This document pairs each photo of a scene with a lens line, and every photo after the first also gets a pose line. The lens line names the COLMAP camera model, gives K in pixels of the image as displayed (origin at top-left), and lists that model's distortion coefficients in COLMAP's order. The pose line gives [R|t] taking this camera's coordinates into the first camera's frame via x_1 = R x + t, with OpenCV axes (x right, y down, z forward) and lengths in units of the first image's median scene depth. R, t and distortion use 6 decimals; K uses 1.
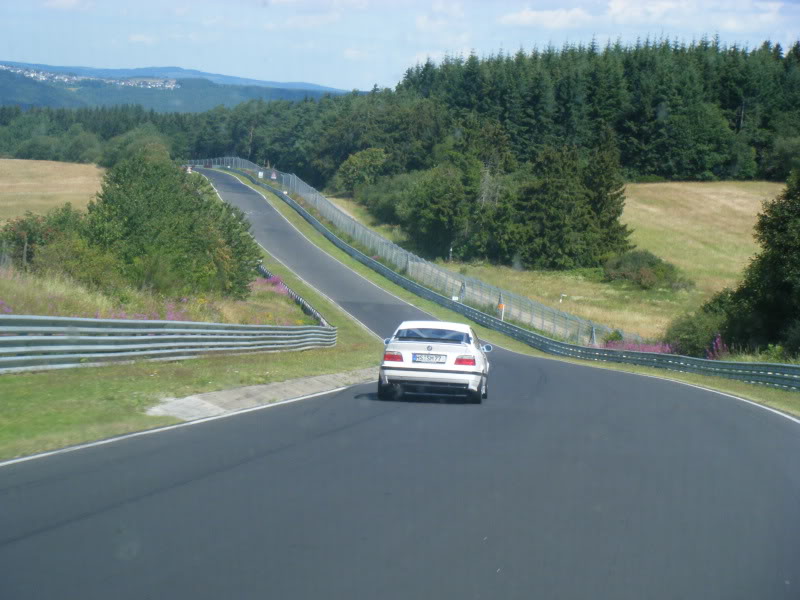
lens RADIAL K [[2157.8, 0, 401.0], [0, 2157.8, 300.3], [0, 0, 1]] dist [0.060237, 0.000000]
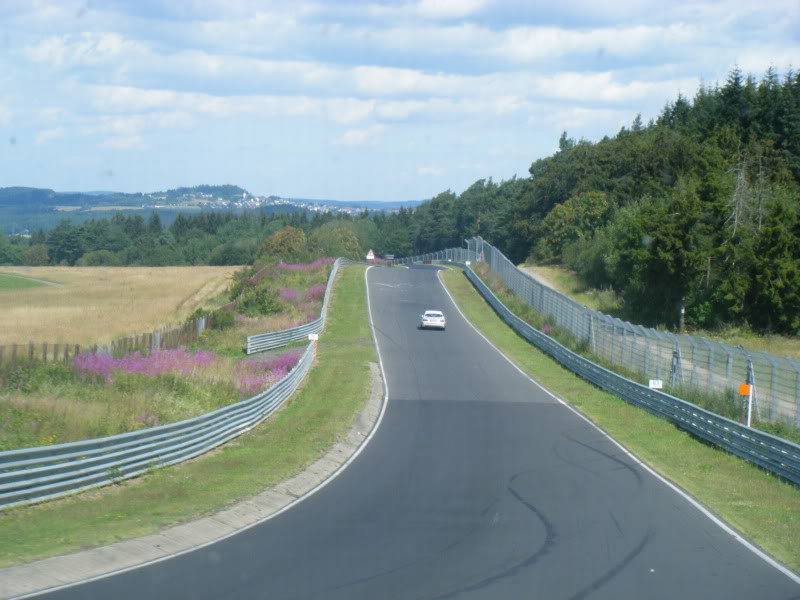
lens RADIAL K [[2157.8, 0, 396.3], [0, 2157.8, 299.9], [0, 0, 1]] dist [0.060237, 0.000000]
pose [[0.989553, -0.045102, -0.136931, 0.025377], [0.037028, 0.997454, -0.060946, 0.005265], [0.139331, 0.055239, 0.988704, 0.406536]]
